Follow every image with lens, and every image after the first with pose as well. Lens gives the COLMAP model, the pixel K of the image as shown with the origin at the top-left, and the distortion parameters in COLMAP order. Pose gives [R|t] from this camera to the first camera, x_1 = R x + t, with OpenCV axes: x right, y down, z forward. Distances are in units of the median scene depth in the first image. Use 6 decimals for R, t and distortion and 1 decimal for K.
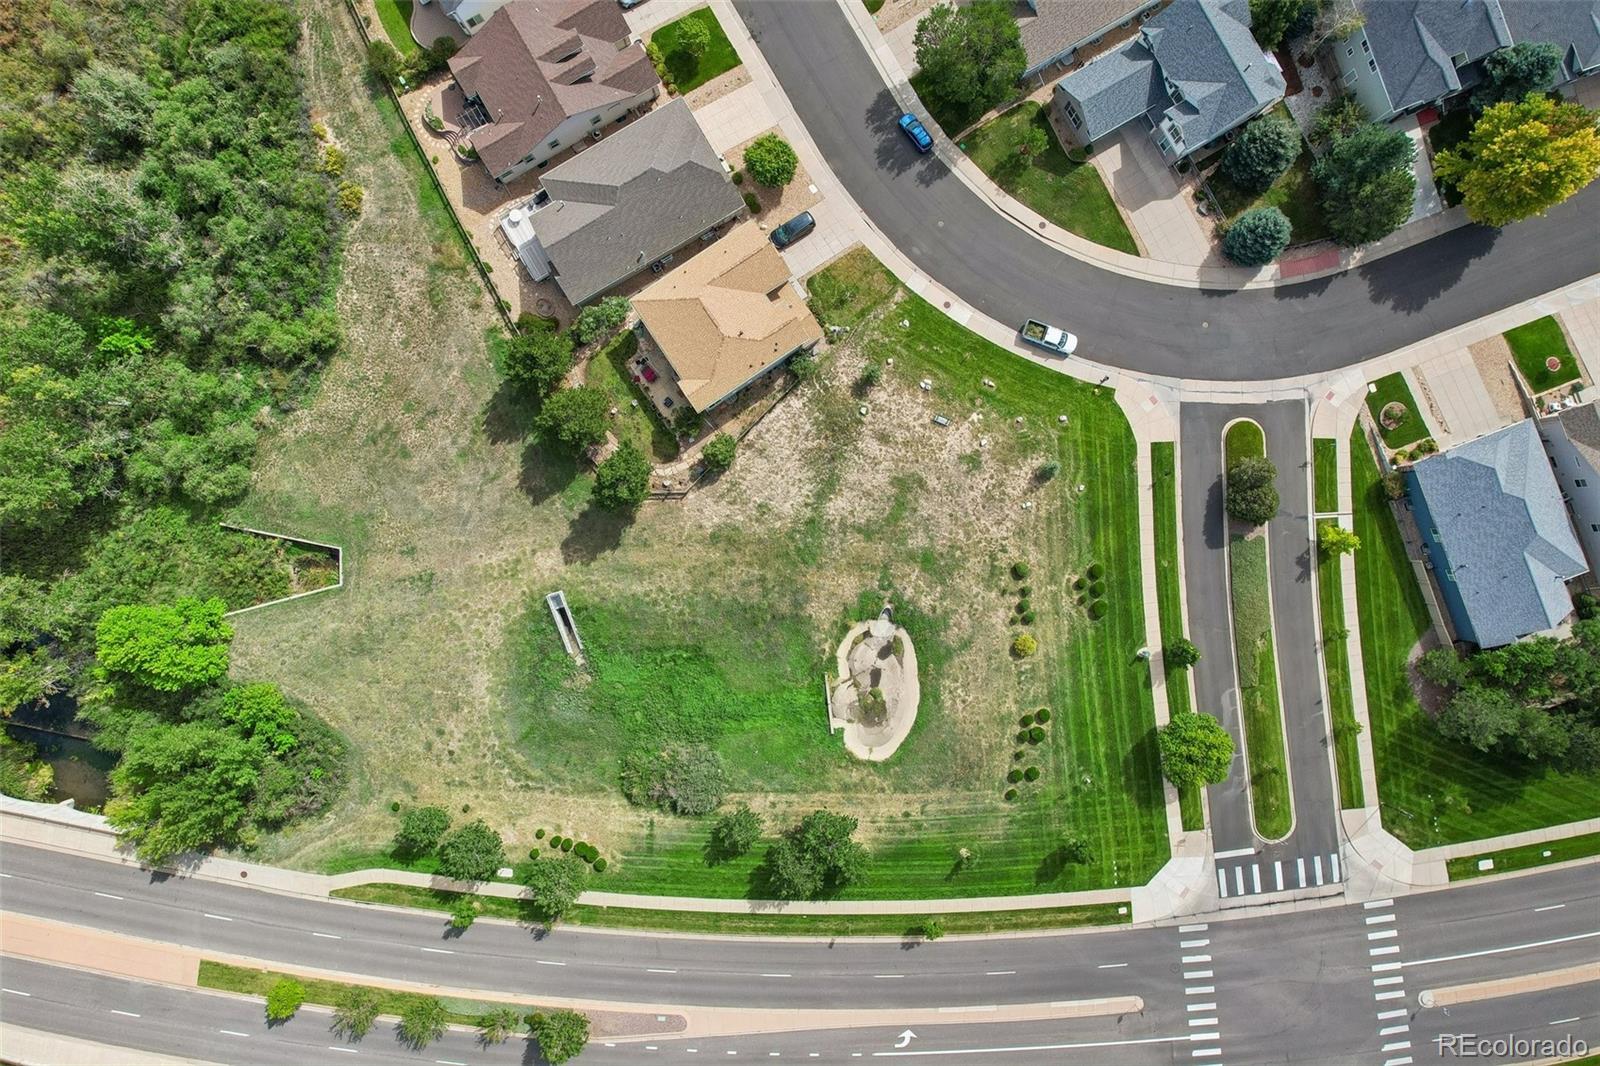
lens RADIAL K [[996.9, 0, 800.0], [0, 996.9, 533.0], [0, 0, 1]] dist [-0.030303, 0.000844]
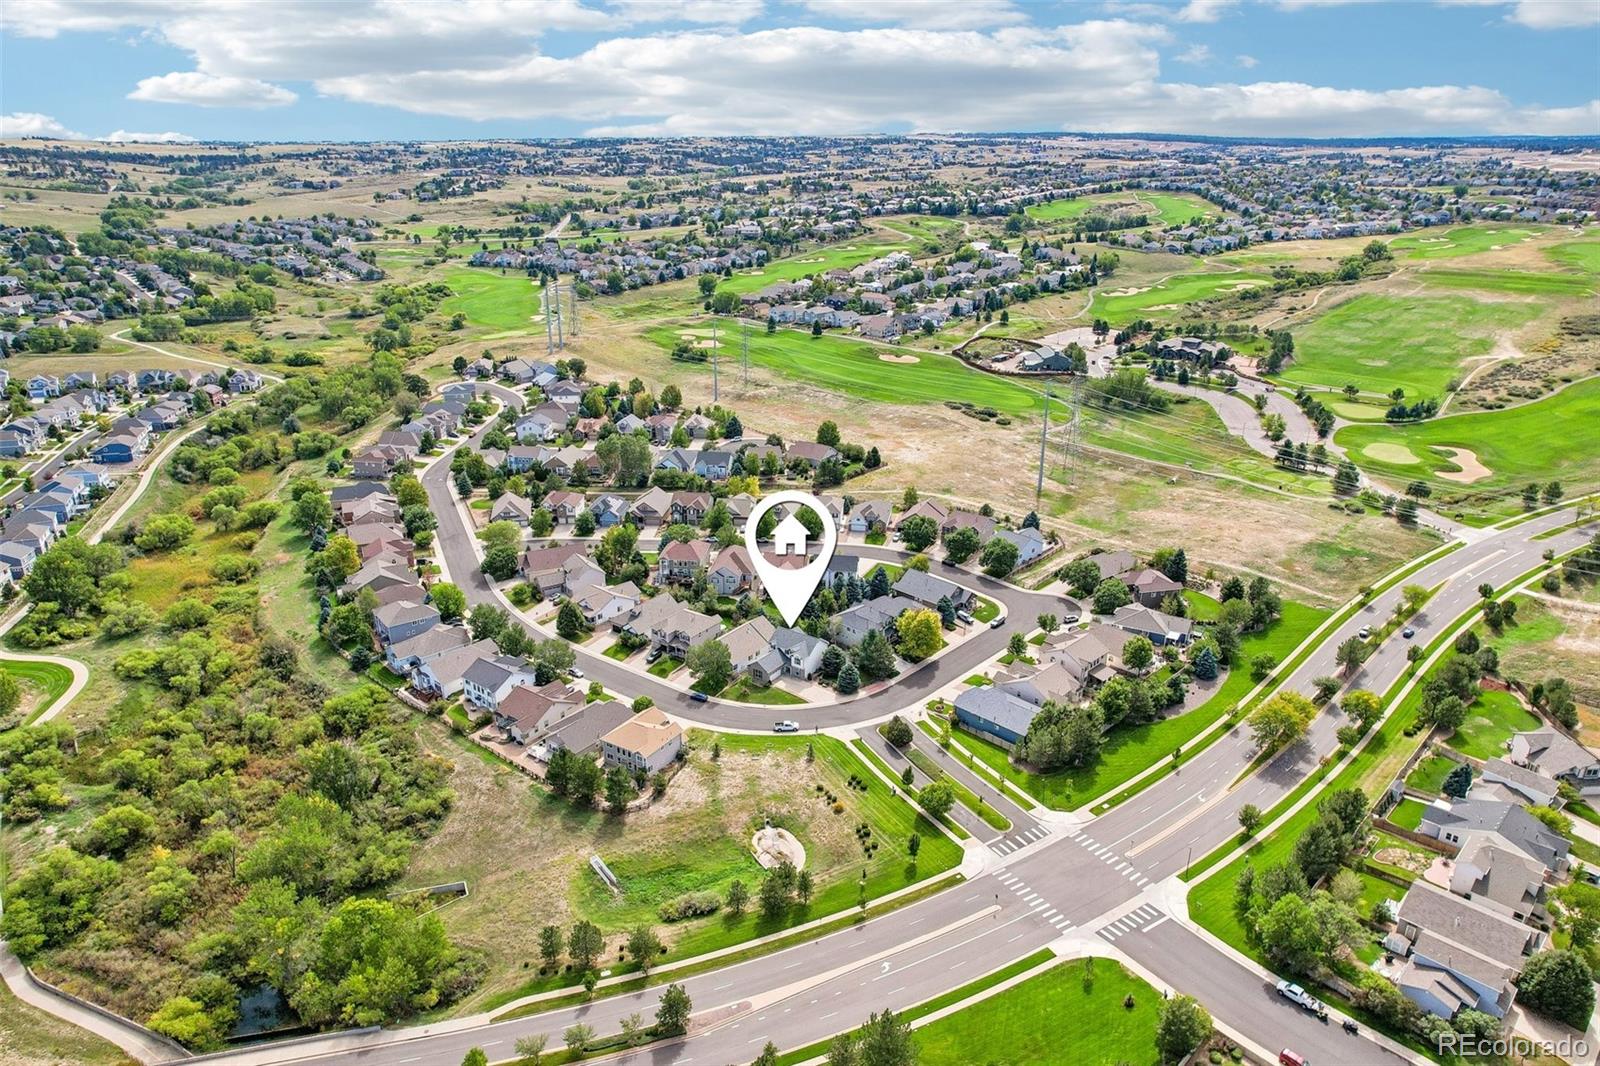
lens RADIAL K [[996.9, 0, 800.0], [0, 996.9, 533.0], [0, 0, 1]] dist [-0.030303, 0.000844]
pose [[0.909748, -0.140905, 0.390517, -0.528874], [0.415104, 0.324228, -0.850038, 1.559711], [-0.006842, 0.935426, 0.353456, -0.186974]]
